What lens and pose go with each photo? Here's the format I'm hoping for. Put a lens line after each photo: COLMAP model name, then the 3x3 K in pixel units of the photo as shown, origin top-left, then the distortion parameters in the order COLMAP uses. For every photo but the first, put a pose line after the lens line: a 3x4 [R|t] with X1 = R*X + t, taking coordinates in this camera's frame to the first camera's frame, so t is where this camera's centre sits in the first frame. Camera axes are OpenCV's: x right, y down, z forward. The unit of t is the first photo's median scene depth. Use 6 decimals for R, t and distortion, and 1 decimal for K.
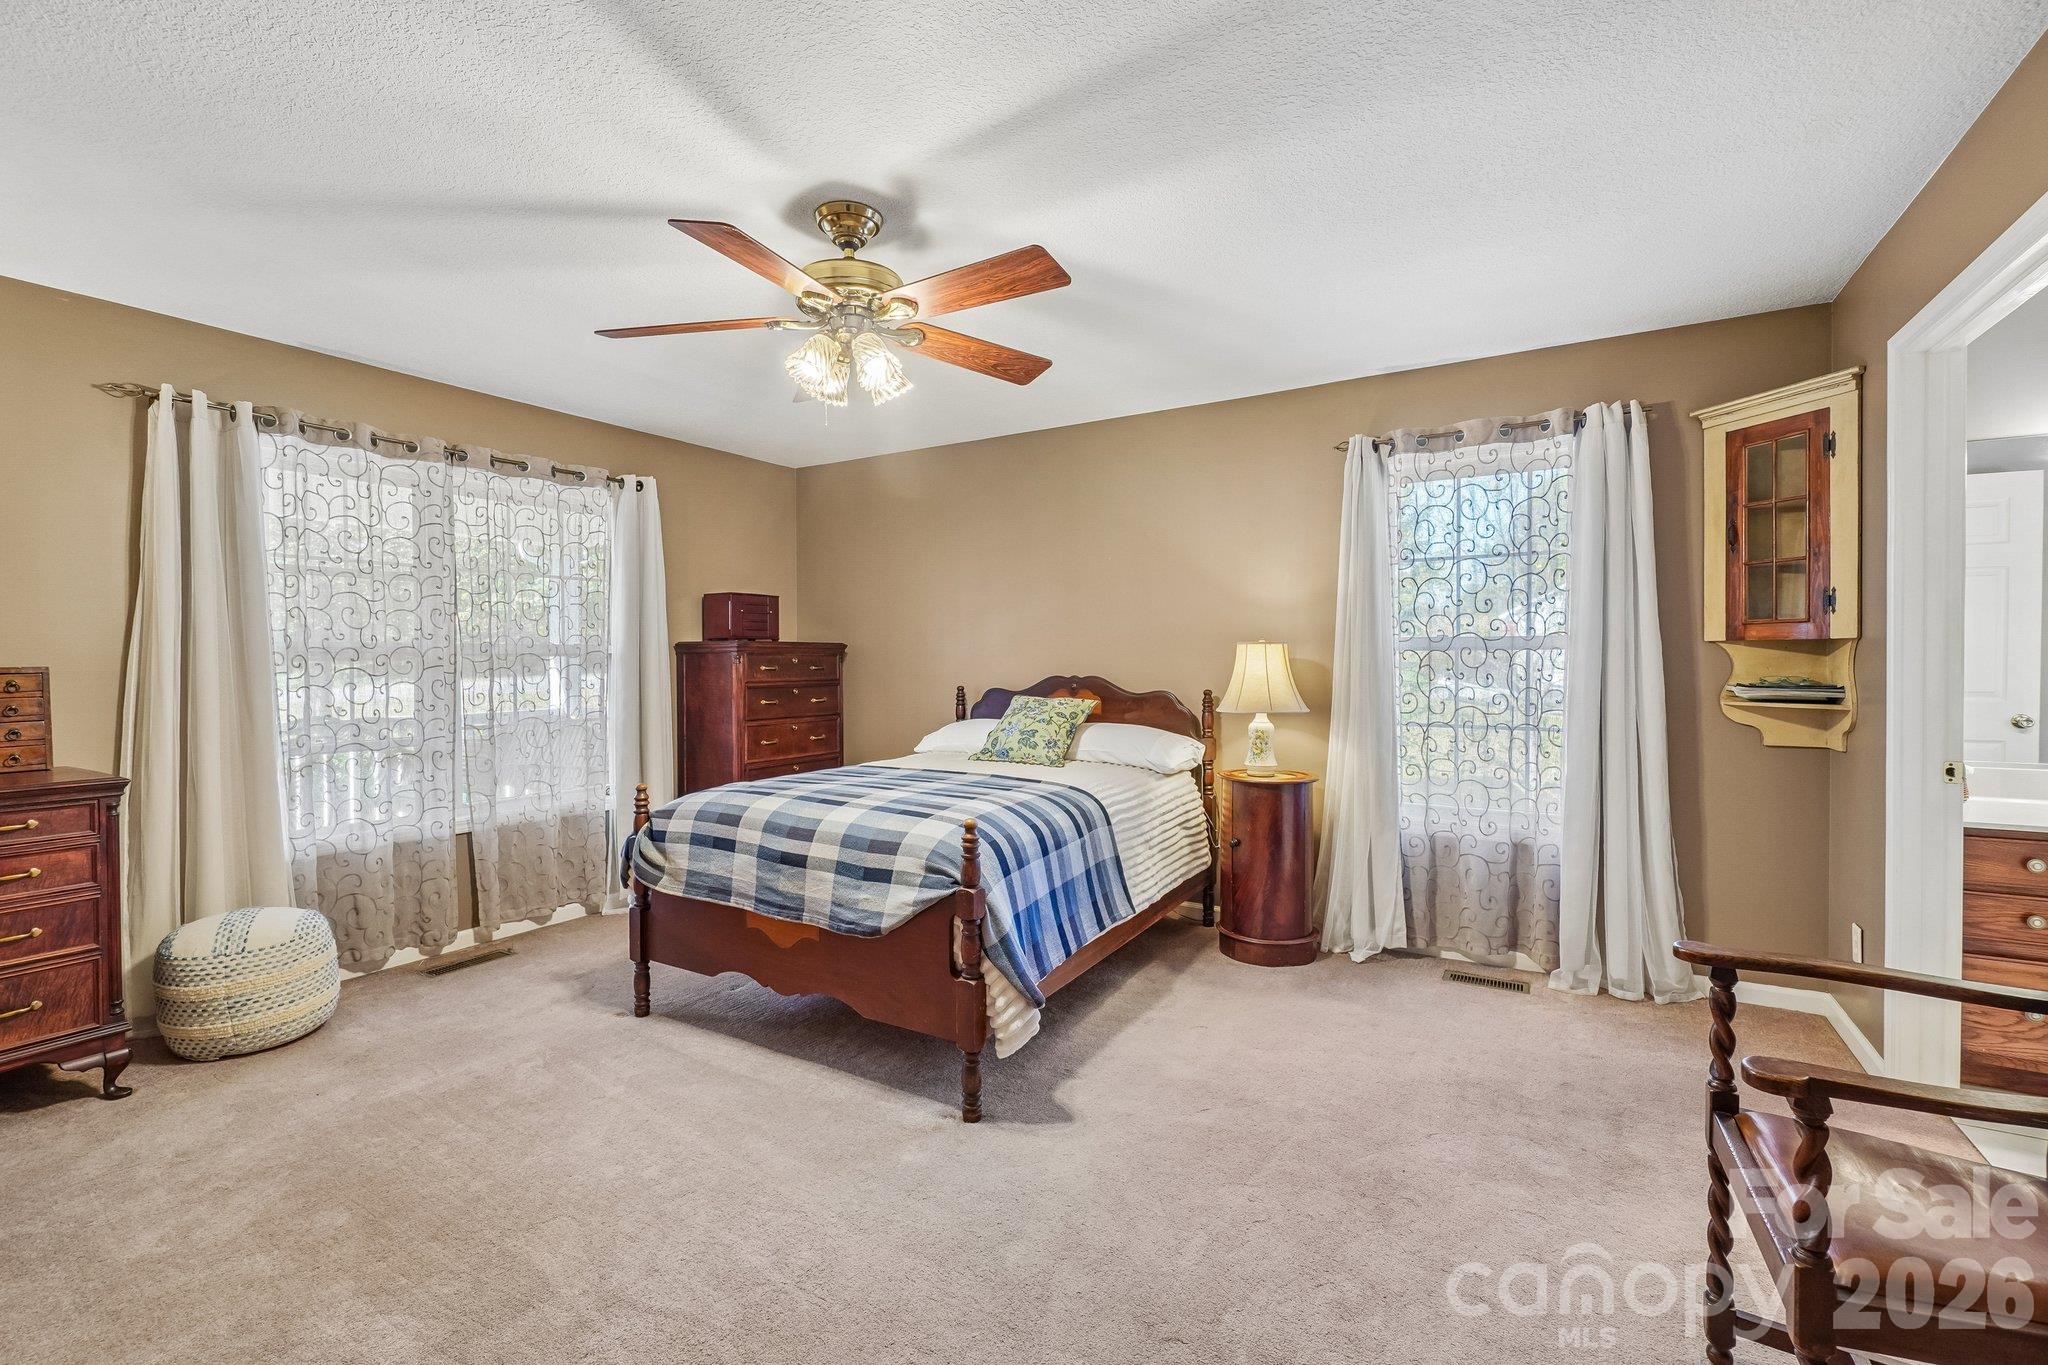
lens RADIAL K [[908.9, 0, 1020.2], [0, 908.9, 674.4], [0, 0, 1]] dist [-0.008004, 0.000278]
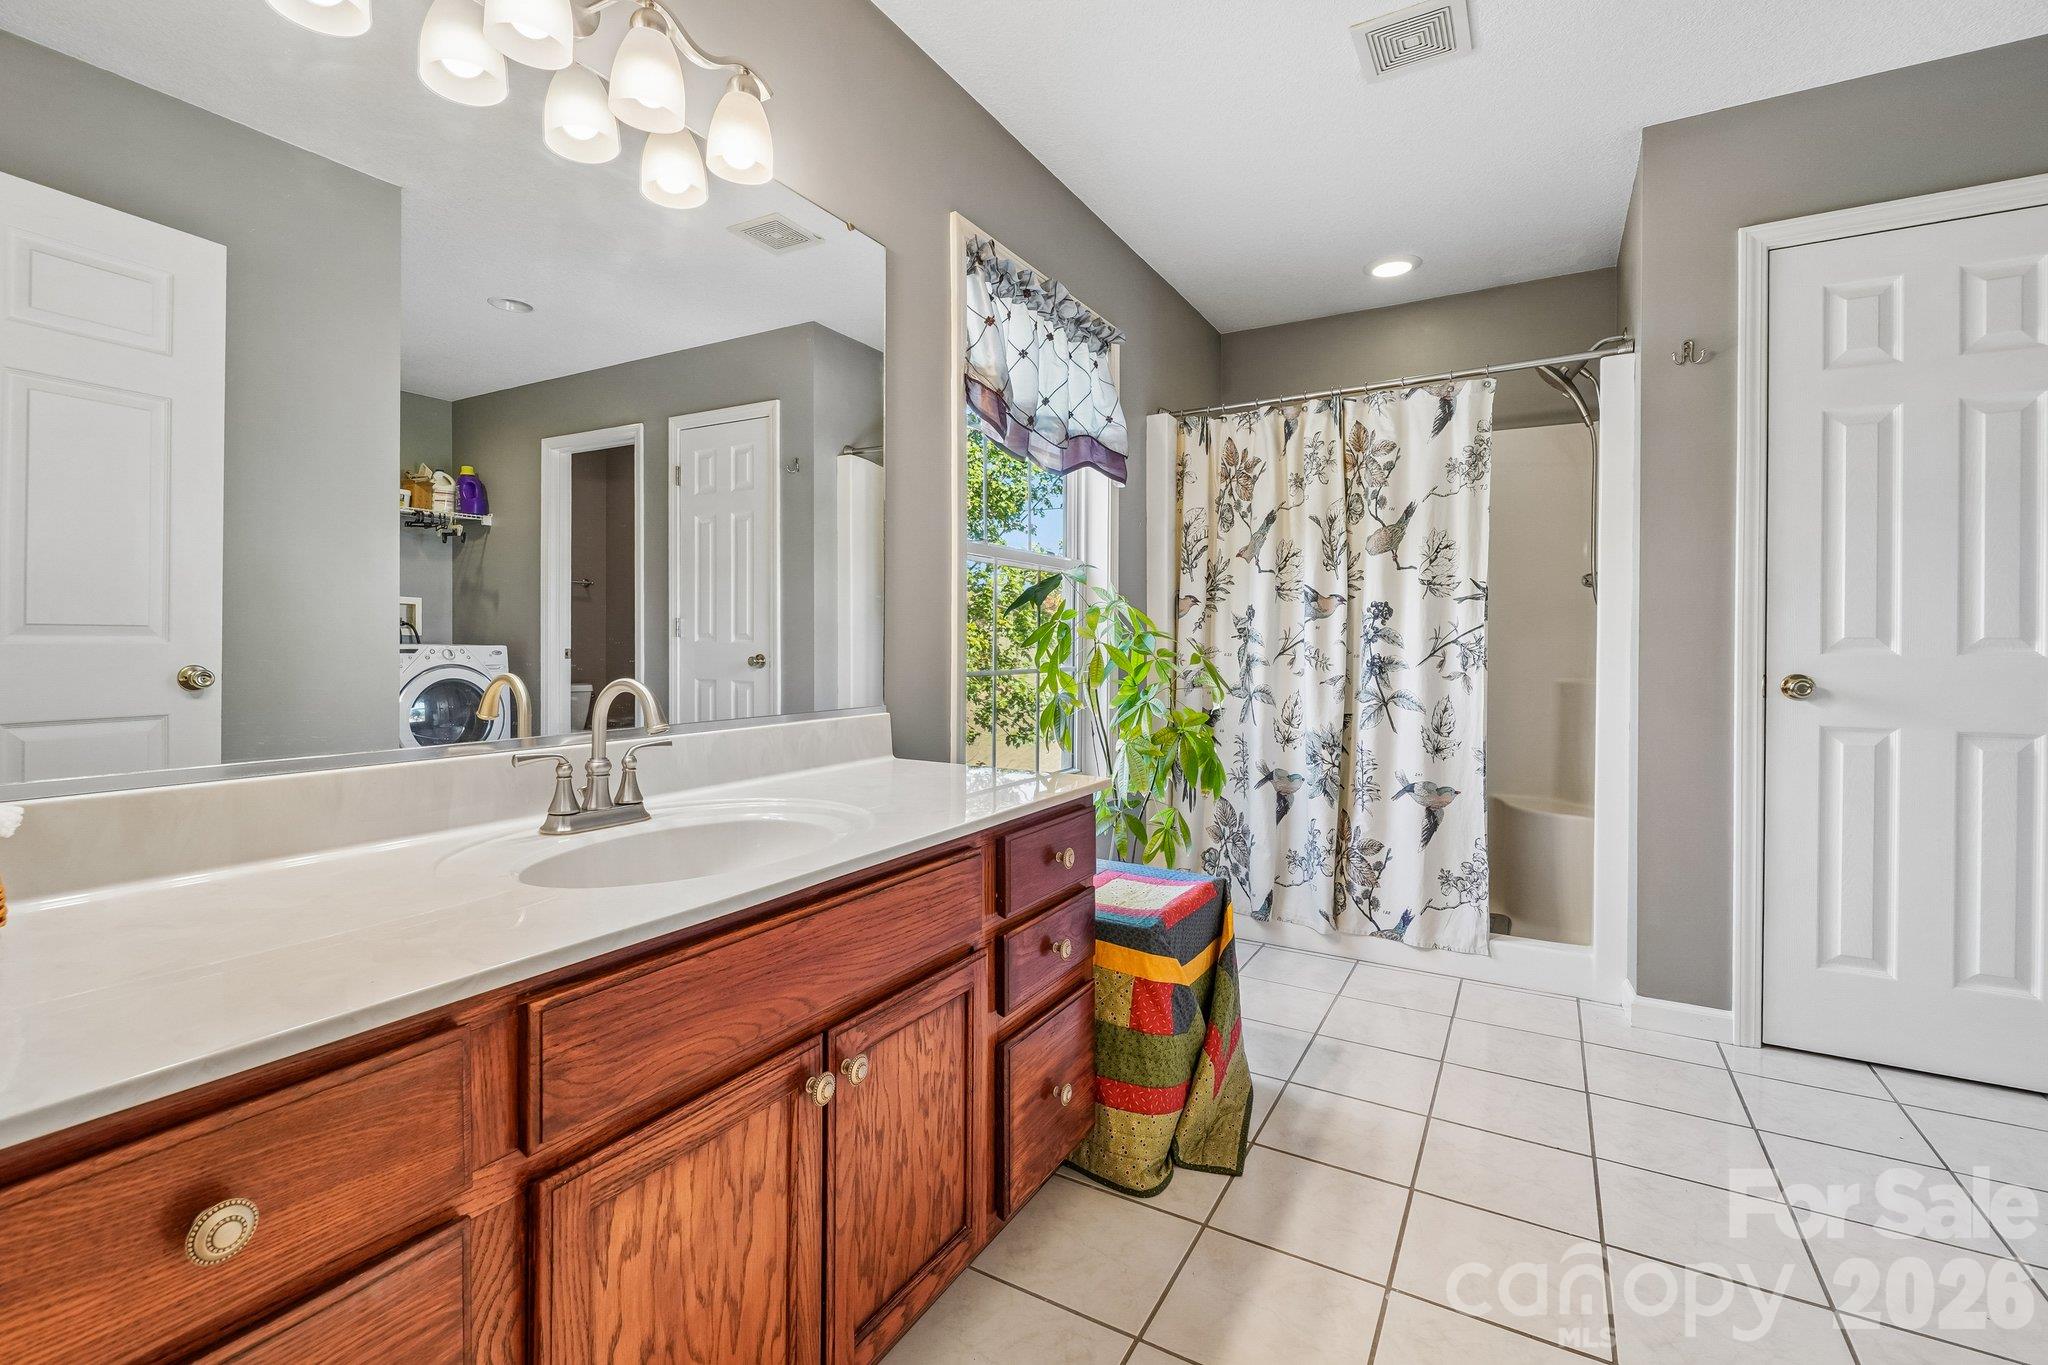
lens RADIAL K [[908.9, 0, 1025.3], [0, 908.9, 668.6], [0, 0, 1]] dist [-0.008004, 0.000278]
pose [[-0.004622, -0.010326, 0.999936, 0.542581], [-0.001335, 0.999946, 0.010320, 0.040251], [-0.999988, -0.001287, -0.004635, 0.480135]]
